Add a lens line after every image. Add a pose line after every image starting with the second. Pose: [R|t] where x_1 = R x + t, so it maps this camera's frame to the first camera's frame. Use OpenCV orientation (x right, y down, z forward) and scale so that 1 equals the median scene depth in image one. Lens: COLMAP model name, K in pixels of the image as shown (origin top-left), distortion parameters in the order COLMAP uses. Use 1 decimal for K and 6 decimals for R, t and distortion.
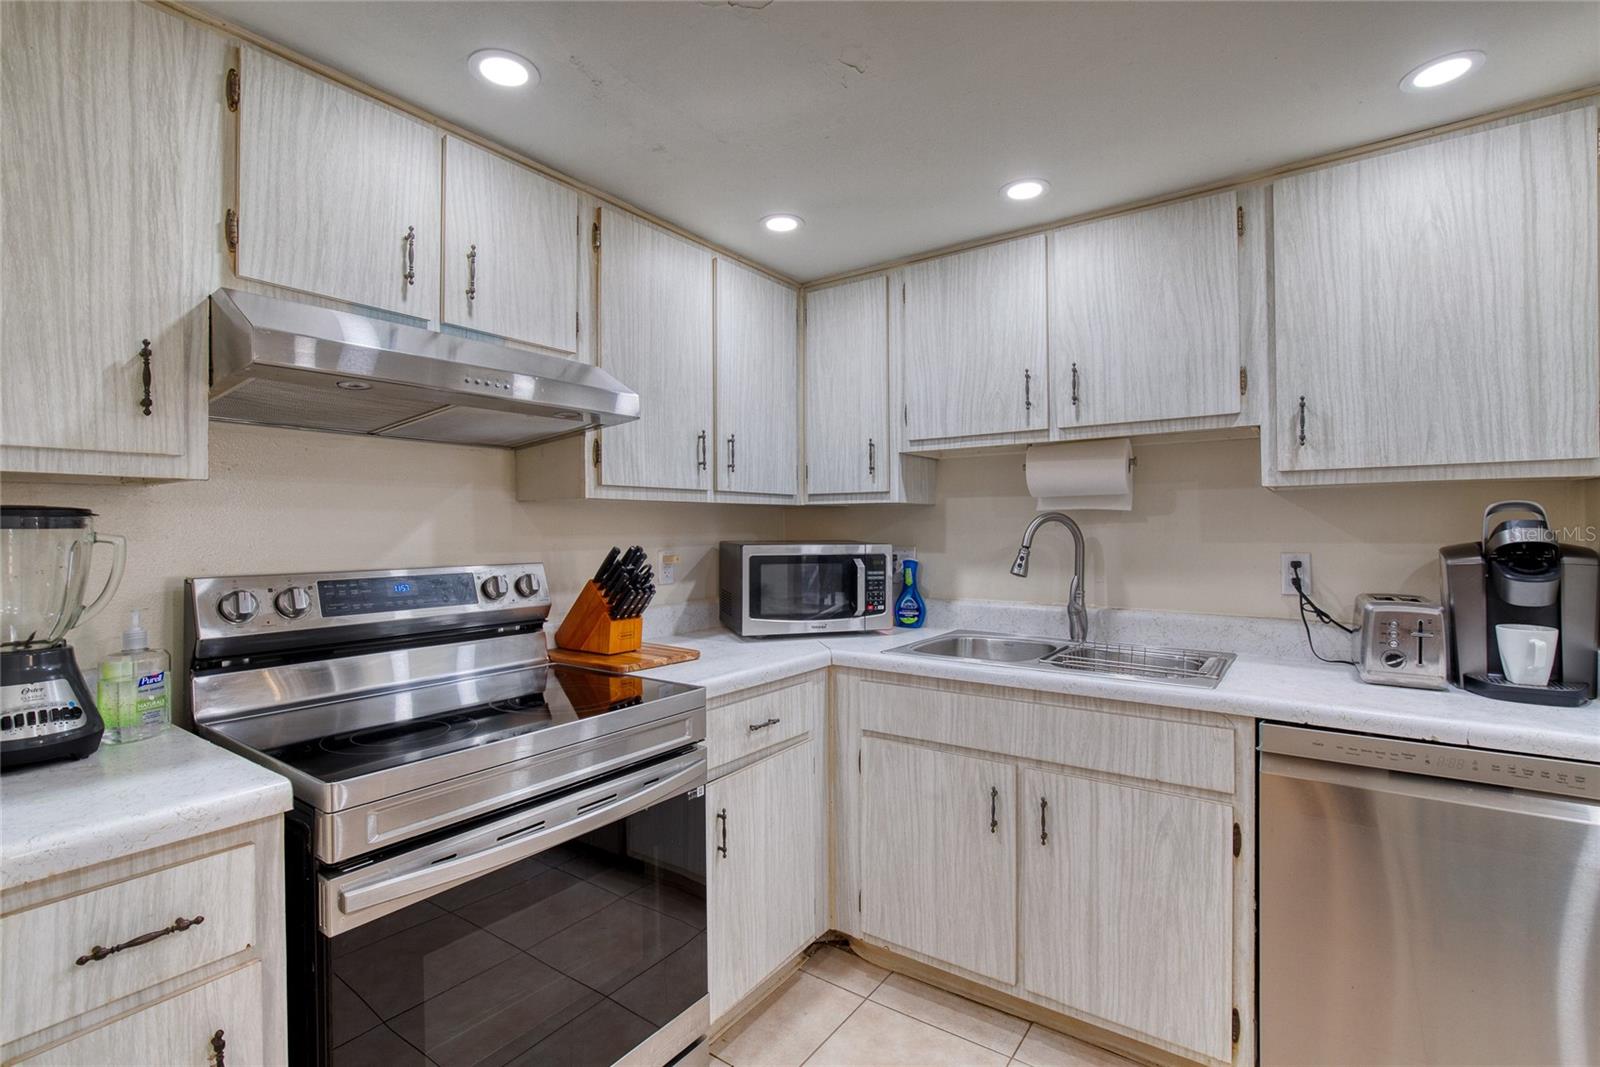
lens RADIAL K [[739.1, 0, 803.2], [0, 739.1, 530.1], [0, 0, 1]] dist [-0.016163, 0.005809]
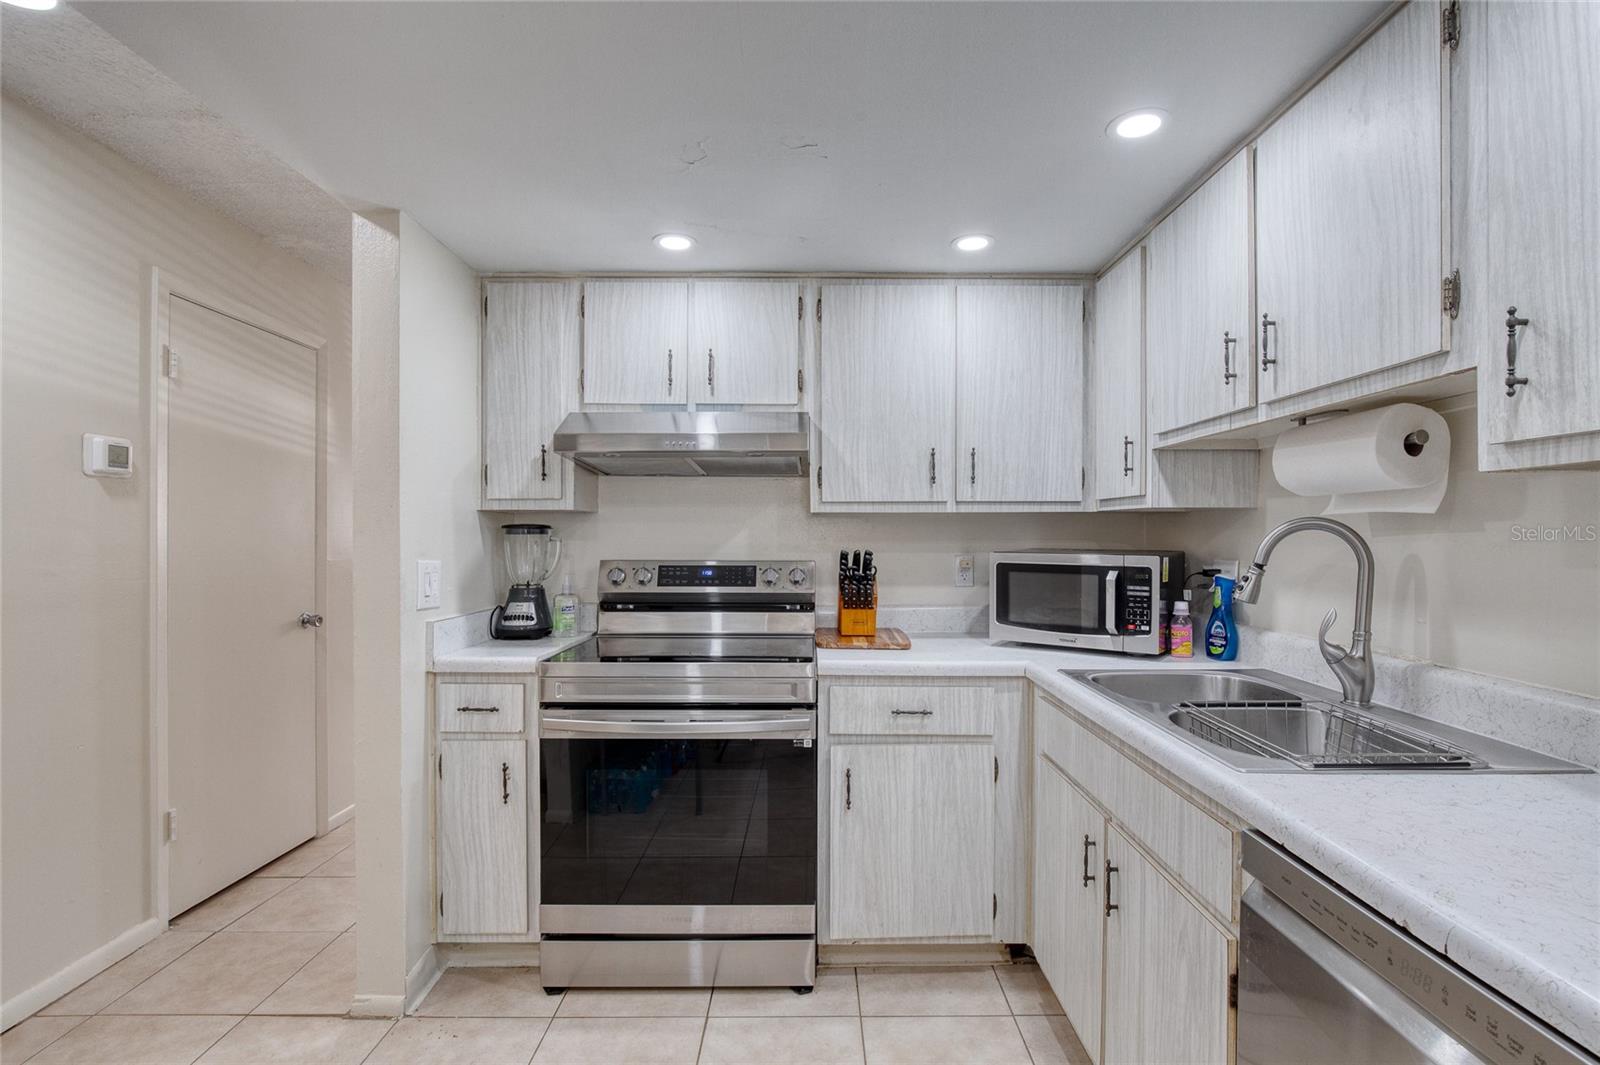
lens RADIAL K [[735.2, 0, 805.4], [0, 735.2, 548.3], [0, 0, 1]] dist [-0.013254, 0.006733]
pose [[0.587236, 0.021462, -0.809131, 0.750229], [-0.006301, 0.999739, 0.021945, -0.007867], [0.809391, -0.007789, 0.587218, 0.220336]]
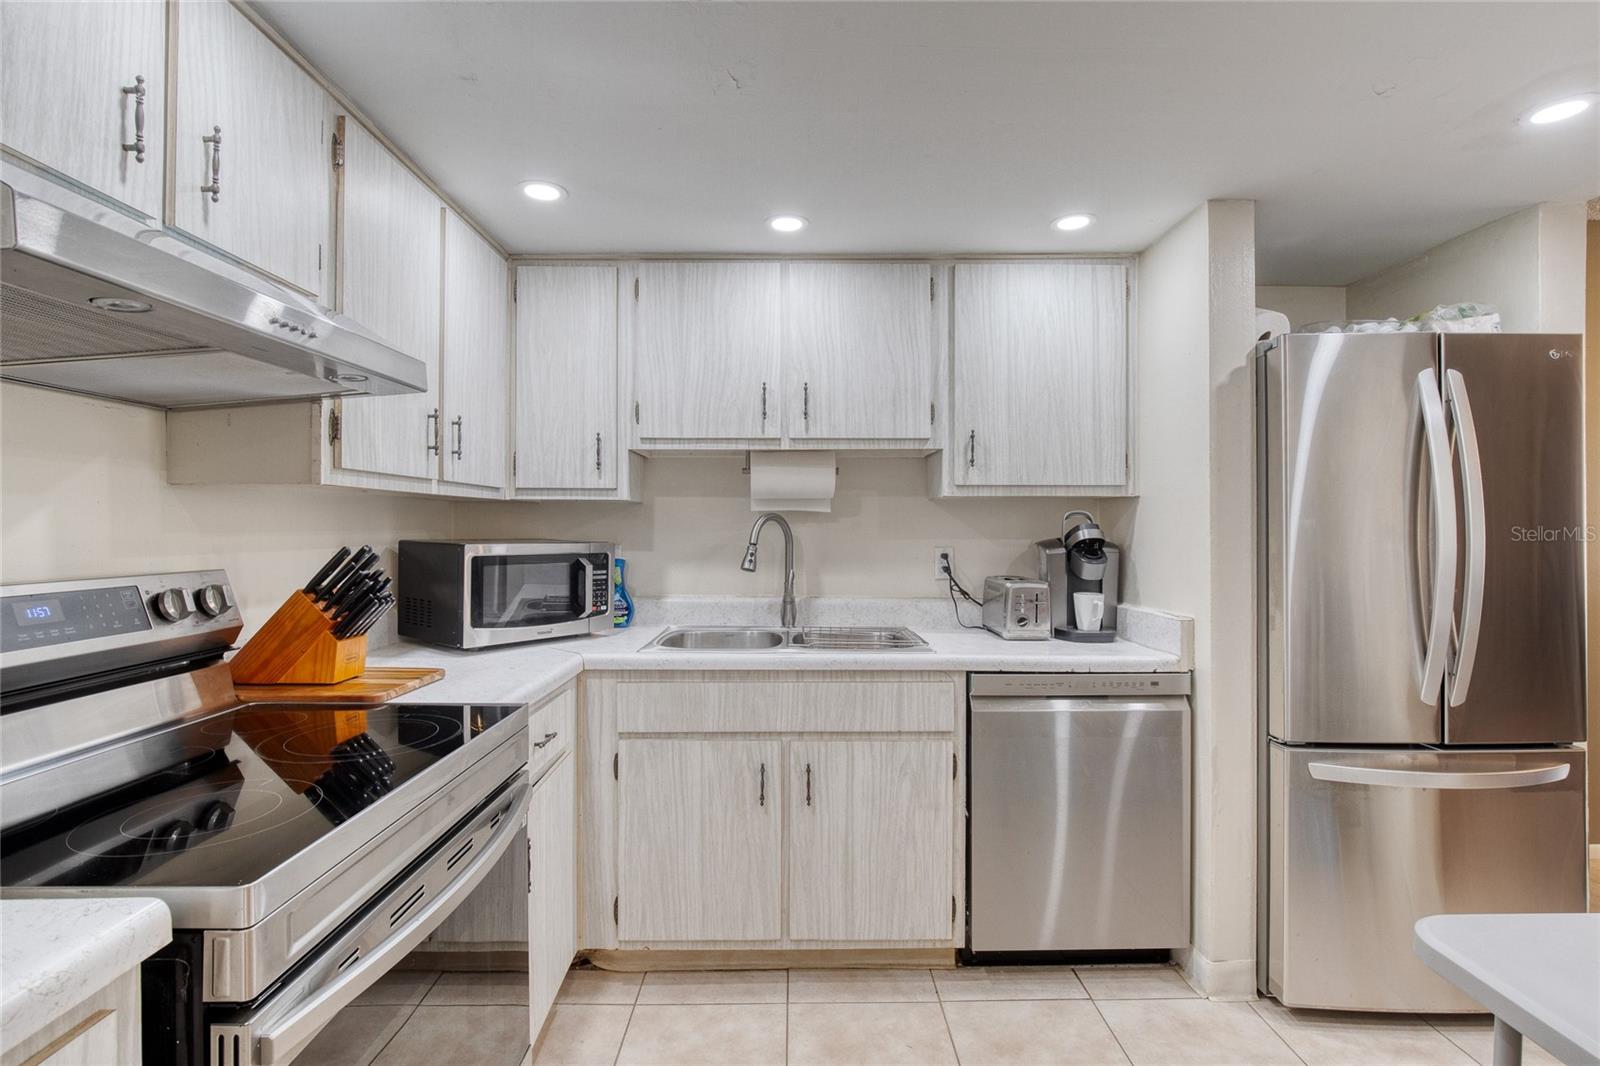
lens RADIAL K [[751.6, 0, 807.2], [0, 751.6, 531.0], [0, 0, 1]] dist [-0.008566, -0.000104]
pose [[0.809786, 0.003757, 0.586713, -0.338793], [-0.005015, 0.999987, 0.000518, 0.002958], [-0.586704, -0.003362, 0.809795, 0.060814]]
